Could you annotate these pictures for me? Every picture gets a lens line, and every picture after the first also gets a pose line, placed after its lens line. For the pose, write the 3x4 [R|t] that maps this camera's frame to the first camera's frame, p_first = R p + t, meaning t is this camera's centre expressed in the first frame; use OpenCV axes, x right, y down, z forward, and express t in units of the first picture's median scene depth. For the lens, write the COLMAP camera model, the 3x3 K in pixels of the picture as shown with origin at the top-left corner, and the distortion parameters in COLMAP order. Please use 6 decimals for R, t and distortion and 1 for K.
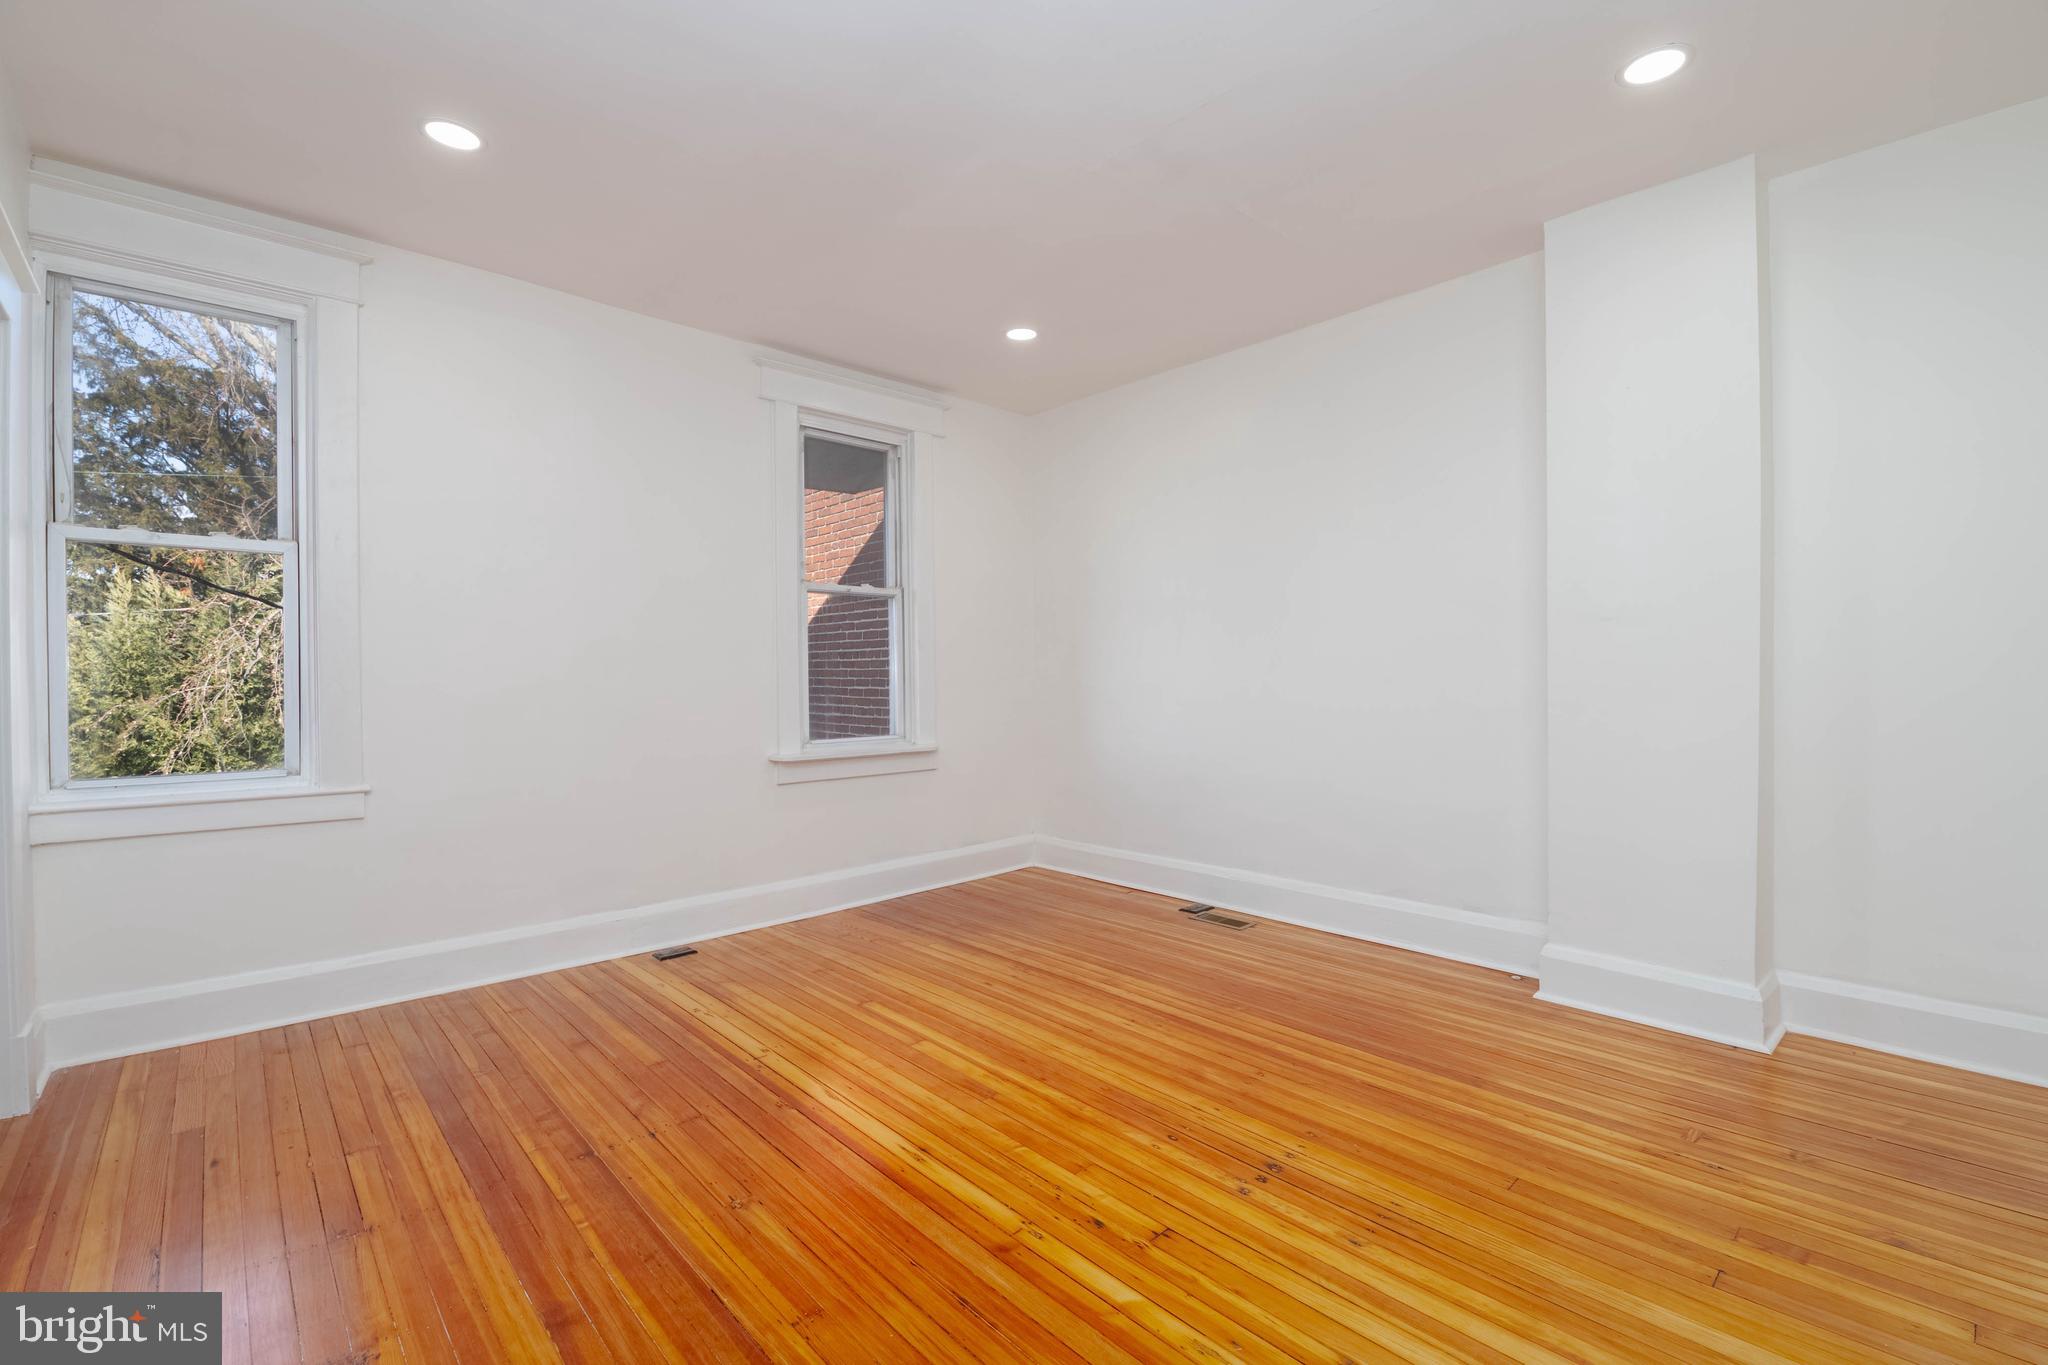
lens RADIAL K [[878.8, 0, 1023.8], [0, 878.8, 679.0], [0, 0, 1]] dist [-0.013612, -0.002513]
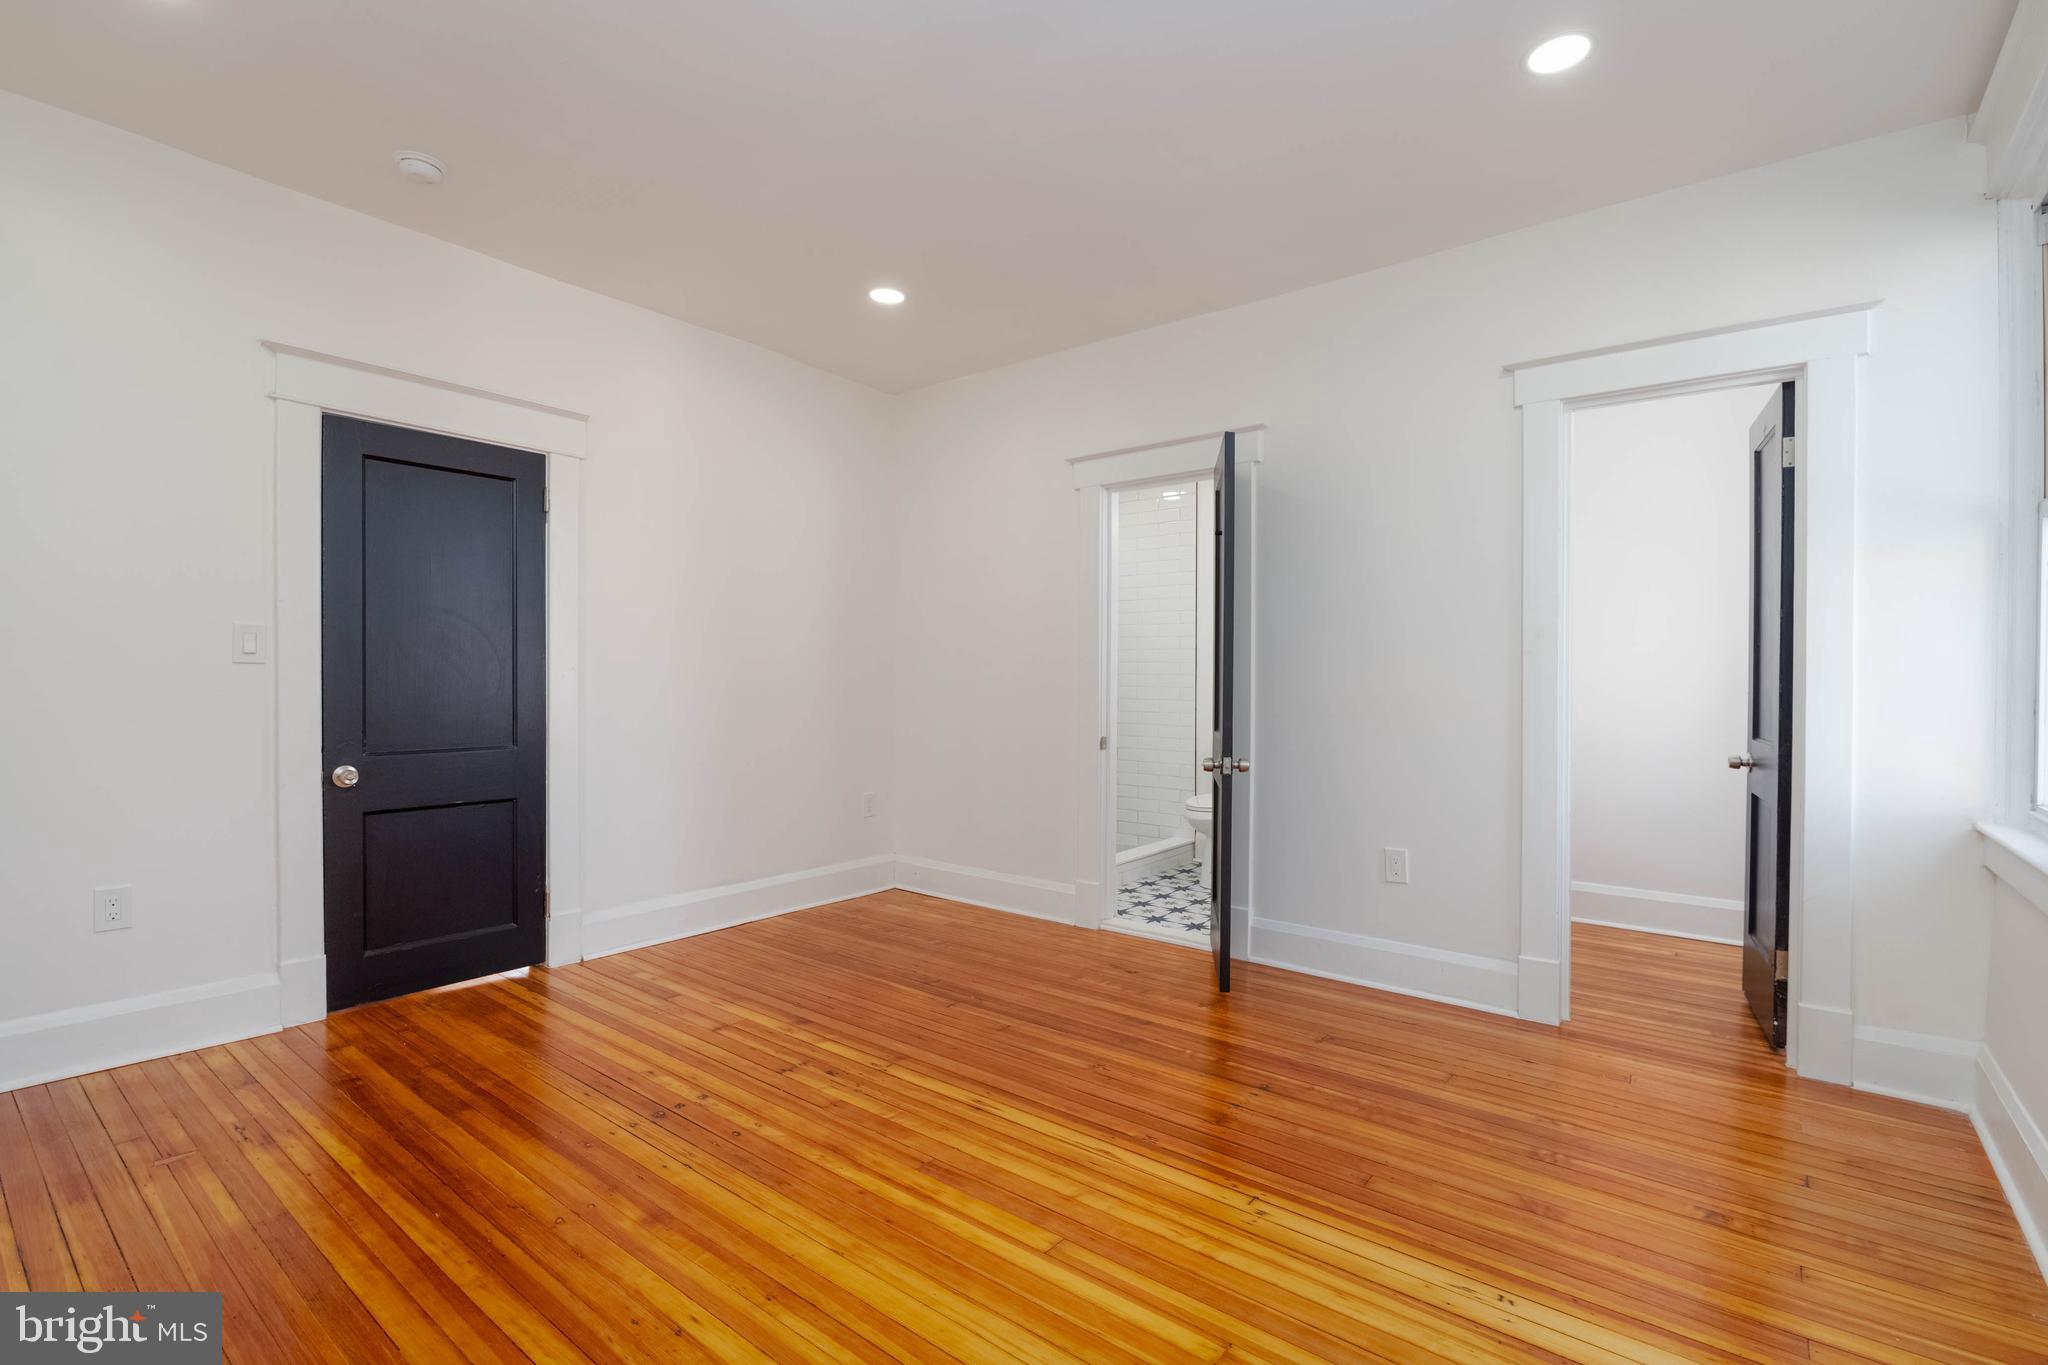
lens RADIAL K [[921.2, 0, 1023.7], [0, 921.2, 684.2], [0, 0, 1]] dist [-0.015744, -0.000680]
pose [[-0.988084, -0.001612, -0.153910, 0.005836], [-0.003661, 0.999908, 0.013030, -0.006638], [0.153875, 0.013438, -0.987999, 1.746199]]
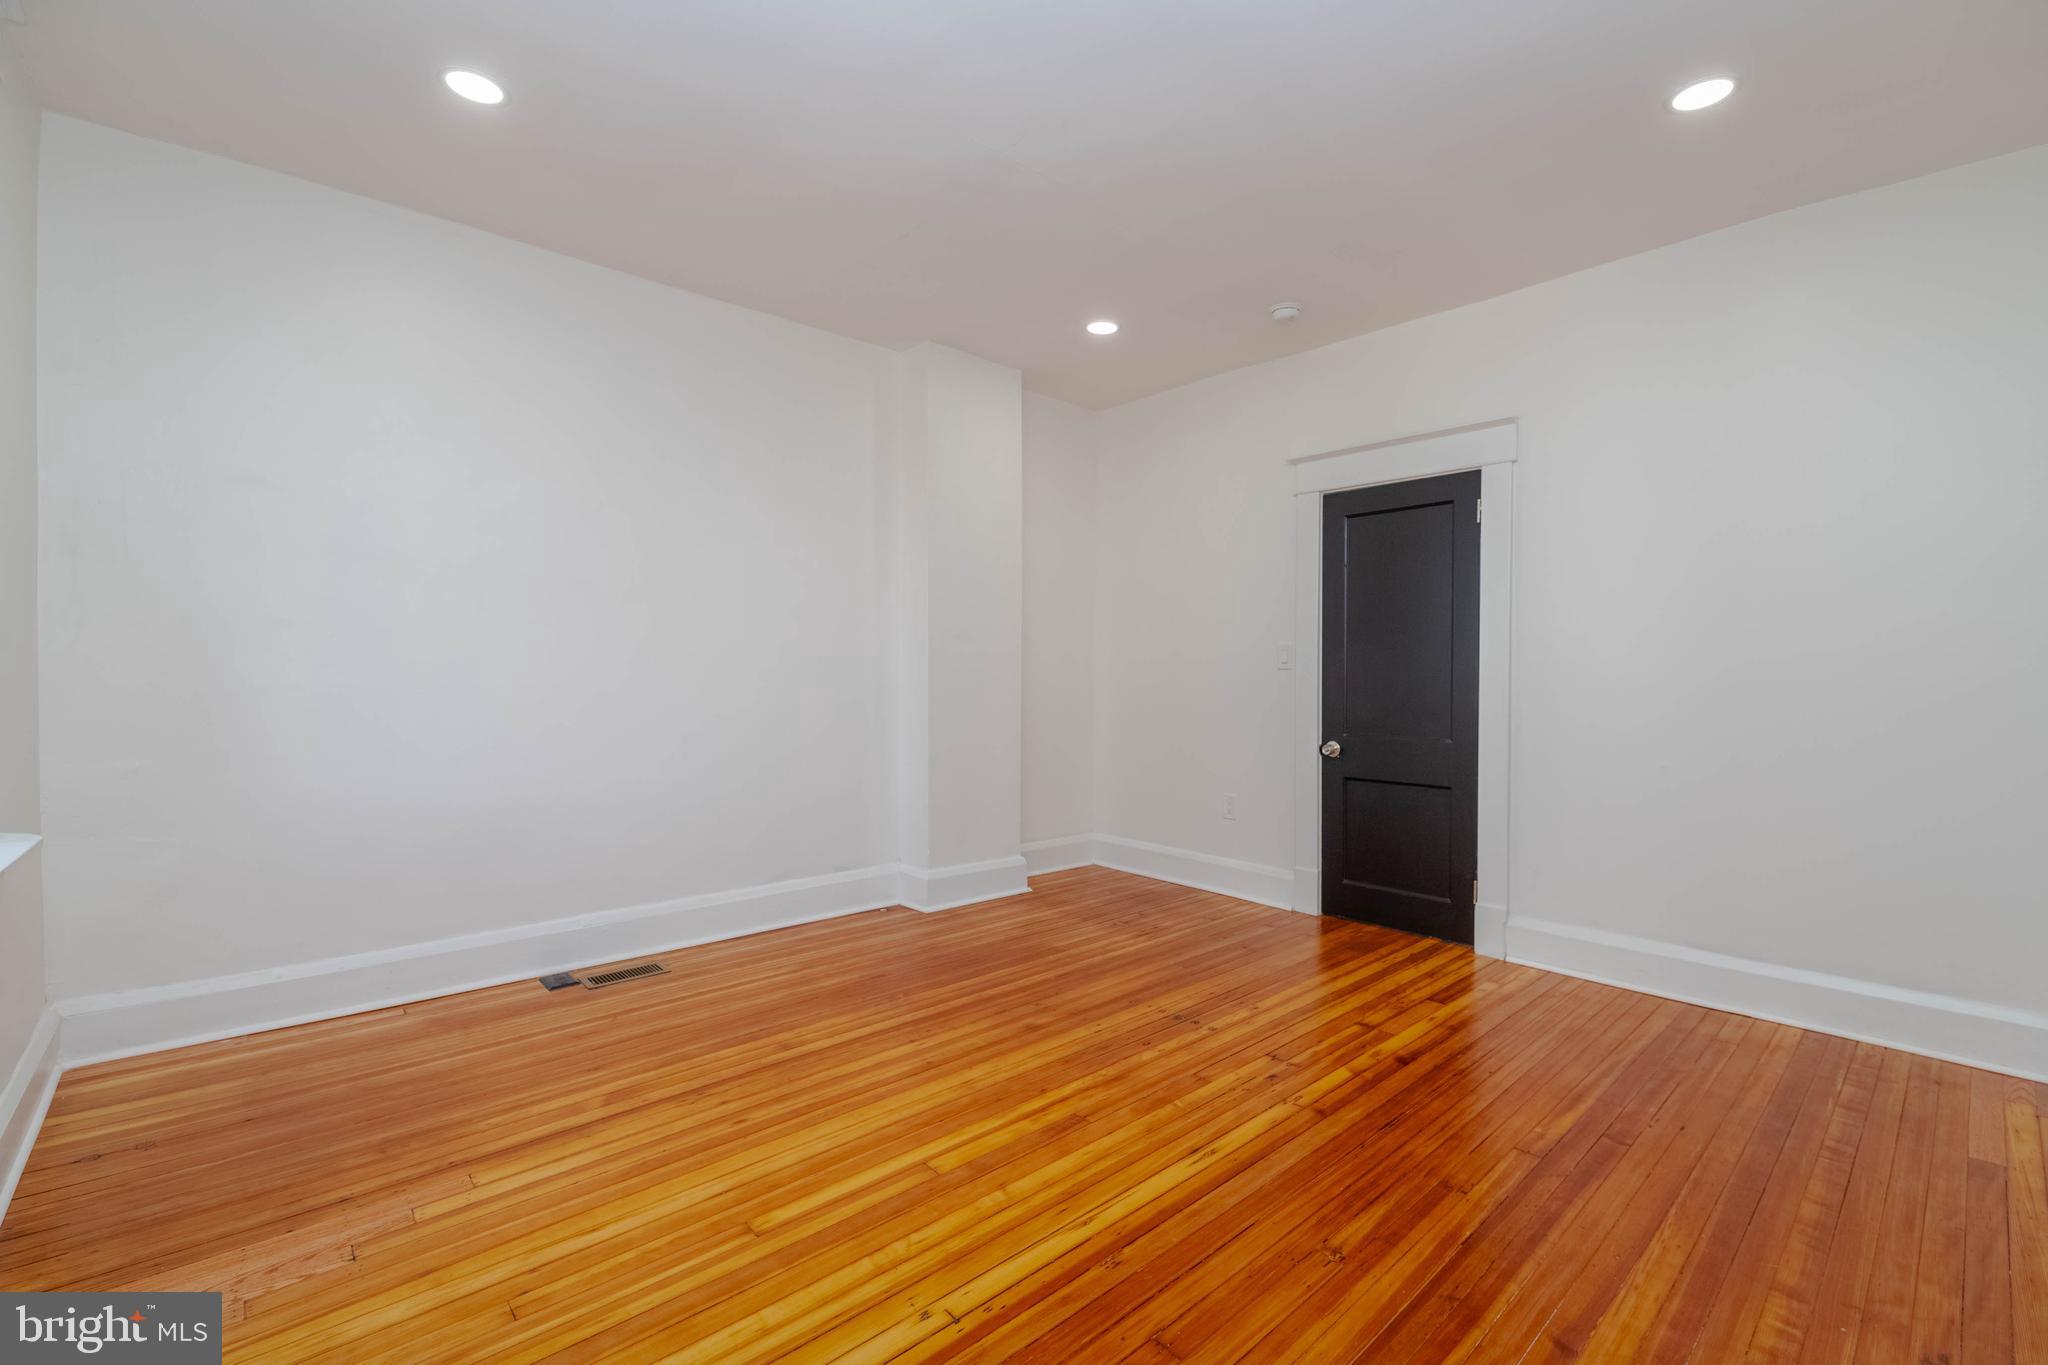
lens RADIAL K [[878.8, 0, 1054.8], [0, 878.8, 684.2], [0, 0, 1]] dist [-0.013612, -0.002513]
pose [[-0.000017, -0.007794, 0.999970, -0.897672], [-0.001740, 0.999968, 0.007794, 0.003085], [-0.999998, -0.001739, -0.000031, 0.946772]]
